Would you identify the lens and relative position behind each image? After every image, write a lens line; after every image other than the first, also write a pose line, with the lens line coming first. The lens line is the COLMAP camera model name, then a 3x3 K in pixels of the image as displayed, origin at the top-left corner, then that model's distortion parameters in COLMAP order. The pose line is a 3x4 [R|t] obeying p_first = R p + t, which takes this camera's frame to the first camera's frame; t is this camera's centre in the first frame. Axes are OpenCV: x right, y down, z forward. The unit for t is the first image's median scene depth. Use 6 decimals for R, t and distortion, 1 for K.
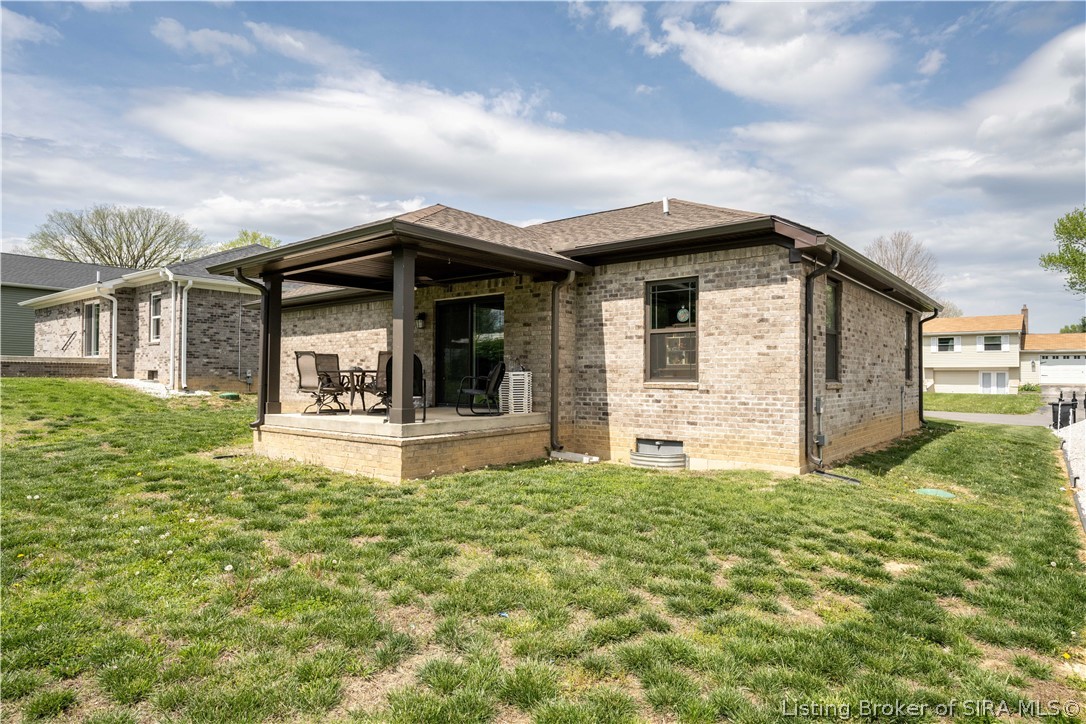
lens RADIAL K [[621.9, 0, 543.4], [0, 621.9, 365.7], [0, 0, 1]] dist [-0.002180, -0.001592]
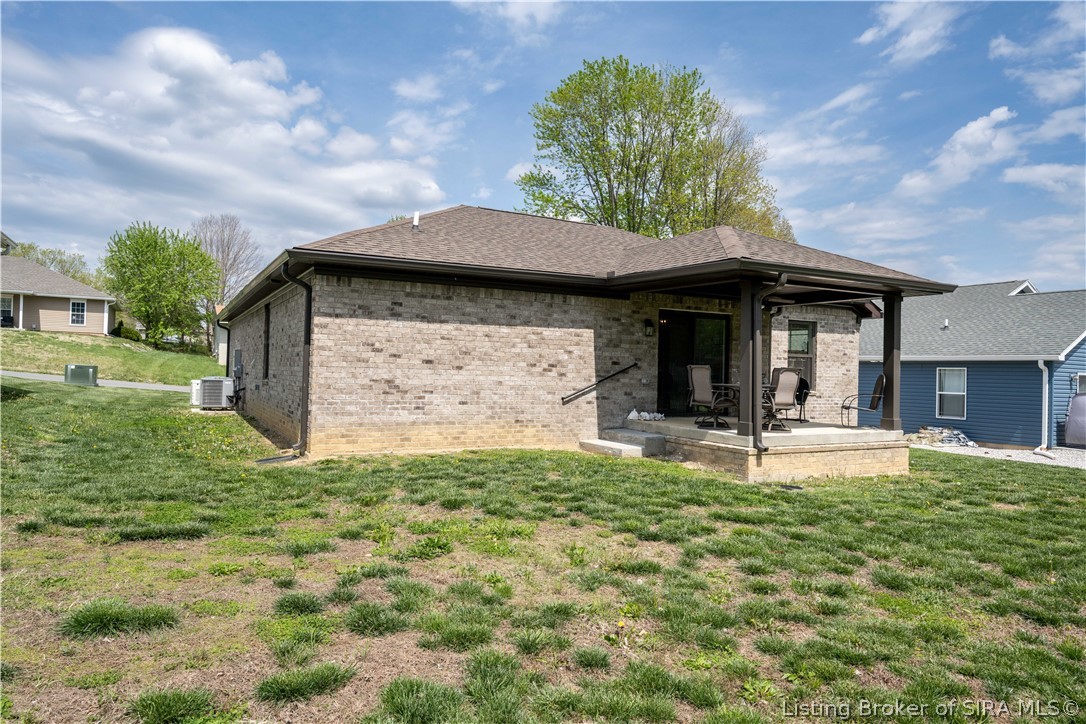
lens RADIAL K [[691.3, 0, 542.7], [0, 691.3, 362.8], [0, 0, 1]] dist [-0.003328, -0.000261]
pose [[0.388138, 0.013376, 0.921504, -1.297435], [-0.040773, 0.999165, 0.002671, -0.016220], [-0.920699, -0.038609, 0.388360, 0.782016]]
